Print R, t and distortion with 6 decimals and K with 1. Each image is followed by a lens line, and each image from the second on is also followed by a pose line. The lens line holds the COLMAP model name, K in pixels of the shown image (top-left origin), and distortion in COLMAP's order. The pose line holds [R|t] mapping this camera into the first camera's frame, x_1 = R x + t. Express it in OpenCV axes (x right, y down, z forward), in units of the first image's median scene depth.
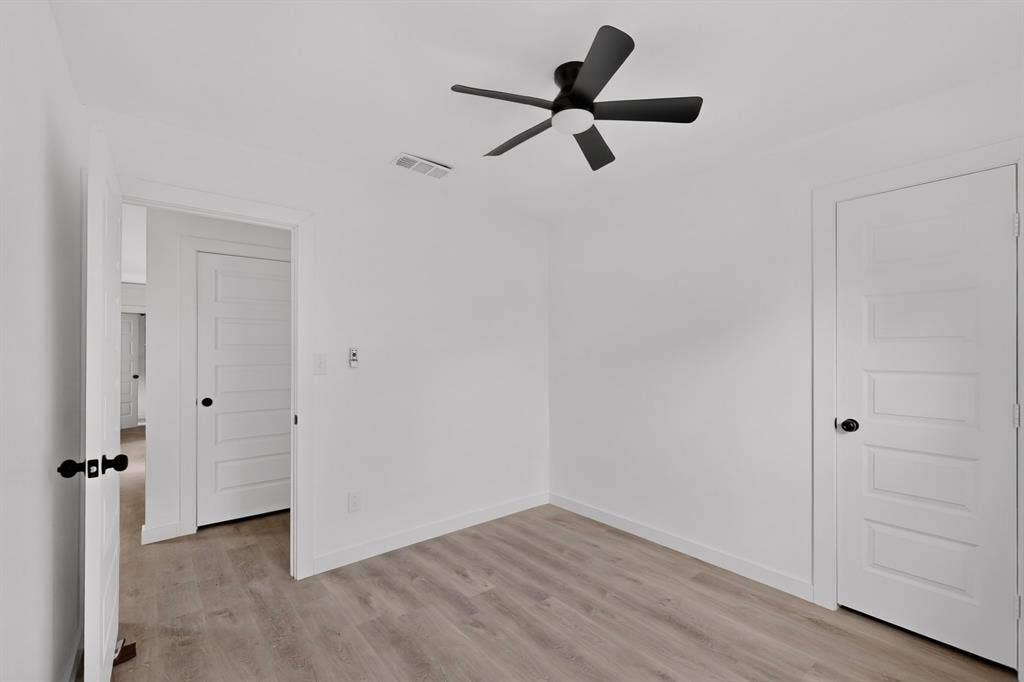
lens RADIAL K [[453.5, 0, 510.9], [0, 453.5, 343.6], [0, 0, 1]] dist [0.000391, -0.000025]
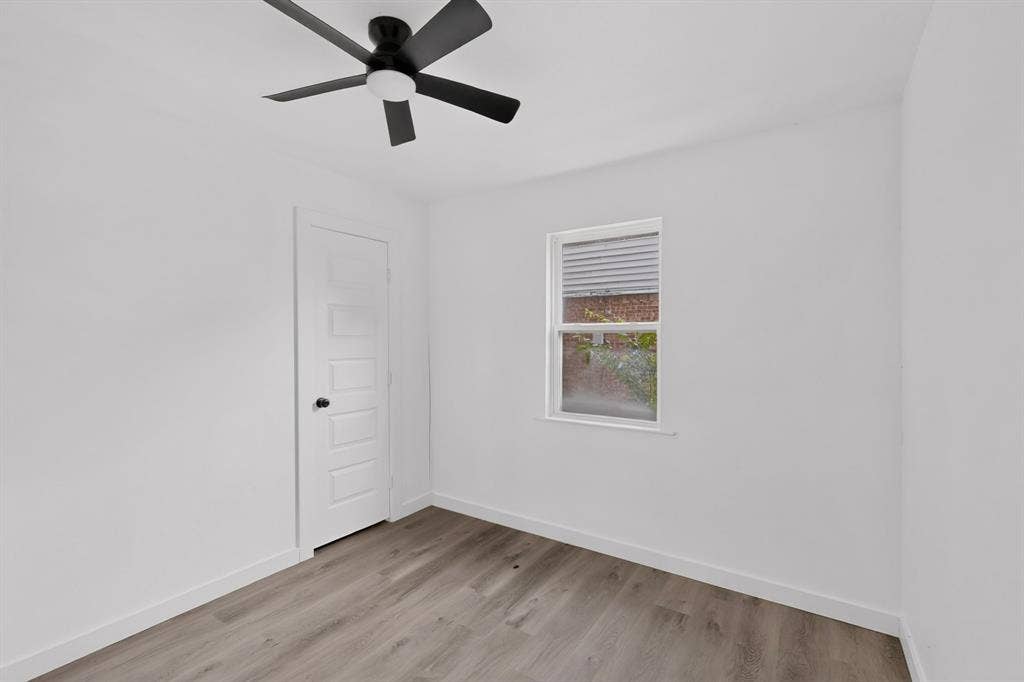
lens RADIAL K [[456.2, 0, 511.9], [0, 456.2, 343.5], [0, 0, 1]] dist [0.001124, -0.000218]
pose [[-0.309816, 0.001676, 0.950795, -0.667684], [0.000372, 0.999999, -0.001641, 0.016597], [-0.950796, -0.000155, -0.309816, 0.926133]]
